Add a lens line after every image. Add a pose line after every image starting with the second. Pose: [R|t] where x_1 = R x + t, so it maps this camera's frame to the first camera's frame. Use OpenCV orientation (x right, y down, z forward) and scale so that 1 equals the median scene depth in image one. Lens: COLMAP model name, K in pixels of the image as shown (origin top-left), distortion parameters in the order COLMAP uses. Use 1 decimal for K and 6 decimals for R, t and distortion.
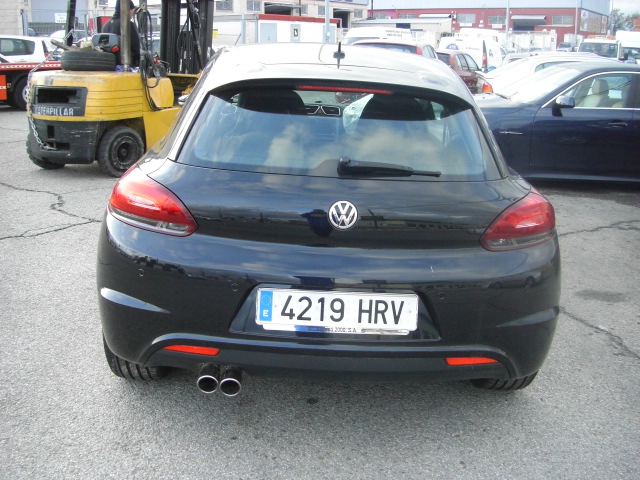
lens RADIAL K [[704.2, 0, 315.3], [0, 704.2, 239.9], [0, 0, 1]] dist [-0.193061, 0.140970]
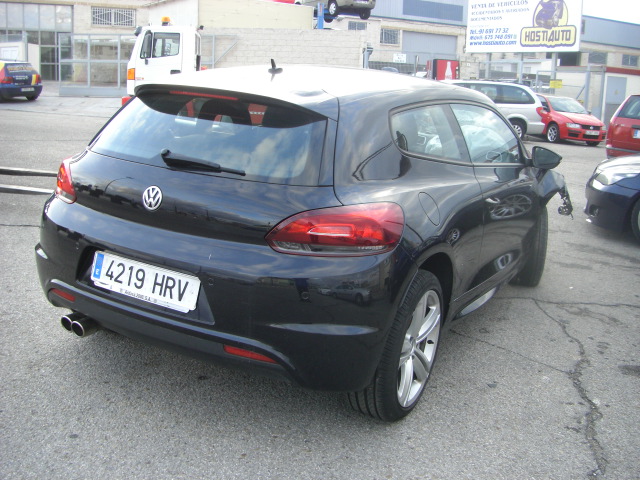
lens RADIAL K [[704.2, 0, 315.3], [0, 704.2, 239.9], [0, 0, 1]] dist [-0.193061, 0.140970]
pose [[0.867817, 0.137514, -0.477476, 0.821704], [-0.168863, 0.985368, -0.023122, 0.013857], [0.467310, 0.100694, 0.878340, 0.117432]]
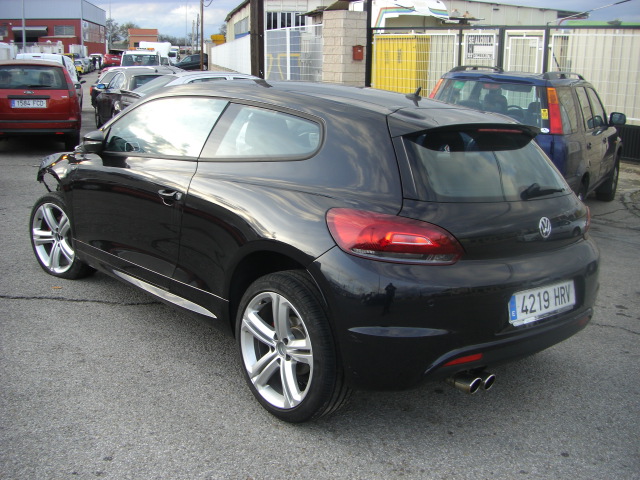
lens RADIAL K [[704.2, 0, 315.3], [0, 704.2, 239.9], [0, 0, 1]] dist [-0.193061, 0.140970]
pose [[0.780106, -0.135432, 0.610814, -1.078081], [0.144527, 0.988893, 0.034677, -0.118482], [-0.608726, 0.061228, 0.791015, 0.233182]]
